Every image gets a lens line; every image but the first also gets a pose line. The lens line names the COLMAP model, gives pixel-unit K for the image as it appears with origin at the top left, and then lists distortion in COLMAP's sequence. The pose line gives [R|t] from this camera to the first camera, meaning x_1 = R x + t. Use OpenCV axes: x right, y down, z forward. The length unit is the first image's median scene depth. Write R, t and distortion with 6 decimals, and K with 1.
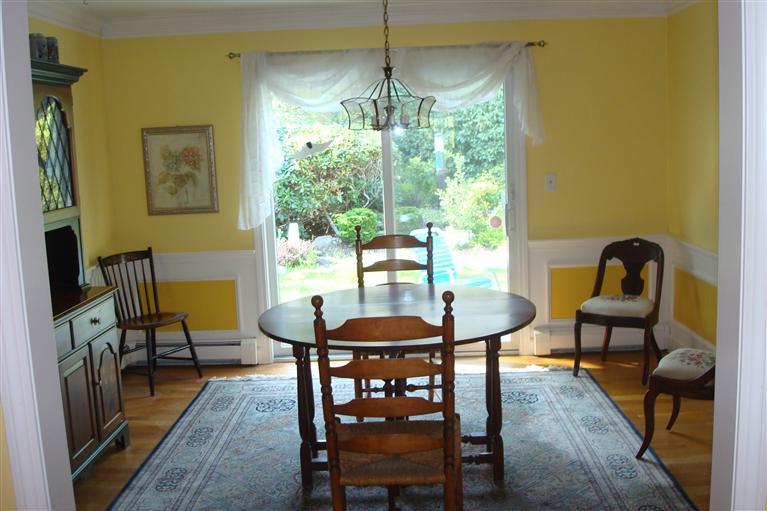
lens RADIAL K [[835.8, 0, 383.5], [0, 835.8, 255.5], [0, 0, 1]] dist [-0.000800, 0.000038]
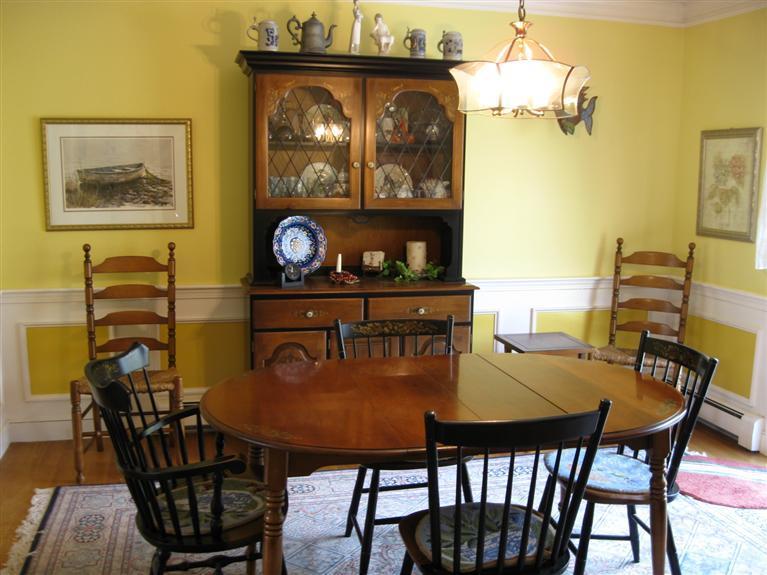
lens RADIAL K [[769.5, 0, 383.5], [0, 769.5, 287.5], [0, 0, 1]] dist [0.003996, 0.007655]
pose [[0.265974, 0.194745, -0.944104, 0.386499], [-0.158744, 0.974859, 0.156367, -0.068419], [0.950820, 0.108281, 0.290202, 0.481767]]
